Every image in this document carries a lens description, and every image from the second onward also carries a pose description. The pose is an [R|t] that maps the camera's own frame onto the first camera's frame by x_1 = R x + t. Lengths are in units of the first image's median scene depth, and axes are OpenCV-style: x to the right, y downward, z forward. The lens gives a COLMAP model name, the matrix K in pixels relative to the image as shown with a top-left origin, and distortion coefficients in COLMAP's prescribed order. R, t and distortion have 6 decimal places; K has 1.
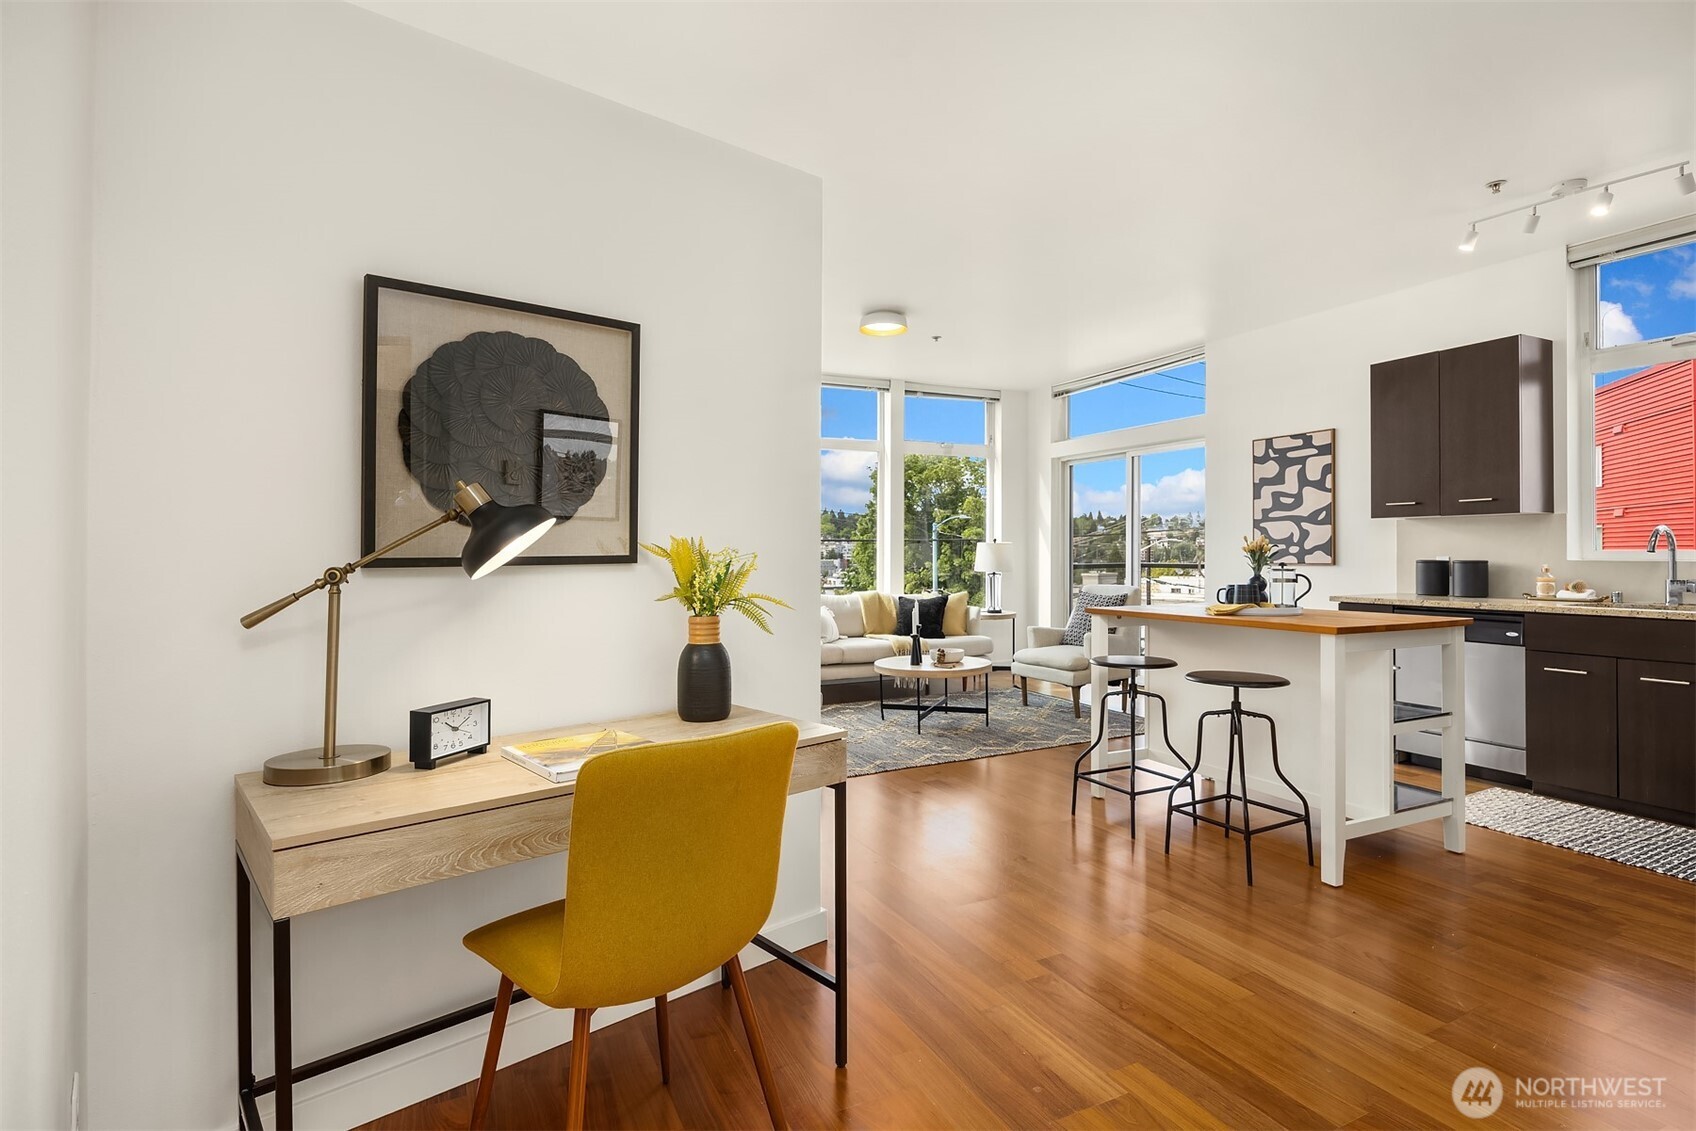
lens RADIAL K [[833.0, 0, 827.9], [0, 833.0, 560.7], [0, 0, 1]] dist [-0.012556, 0.001276]
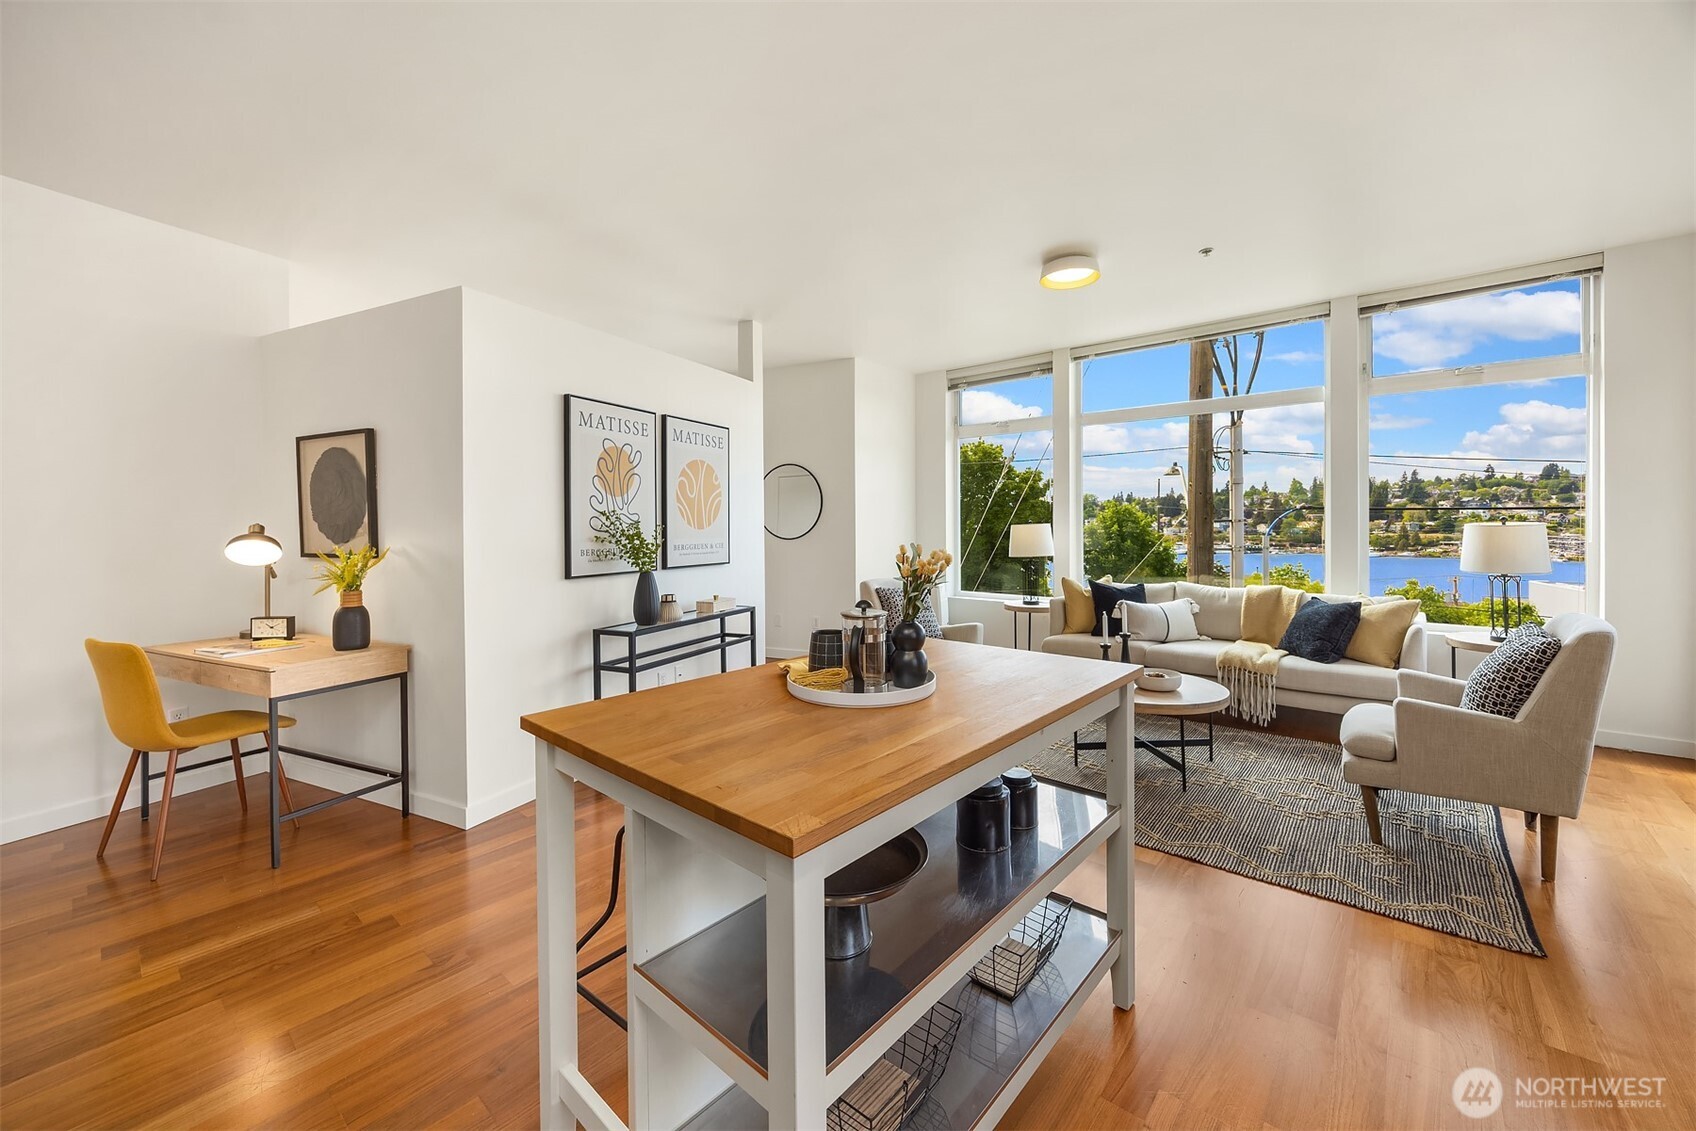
lens RADIAL K [[645.5, 0, 842.0], [0, 645.5, 515.1], [0, 0, 1]] dist [-0.002064, -0.000355]
pose [[0.414777, -0.005942, -0.909904, 0.589668], [-0.003388, 0.999962, -0.008074, -0.030846], [0.909917, 0.006432, 0.414741, 0.530565]]
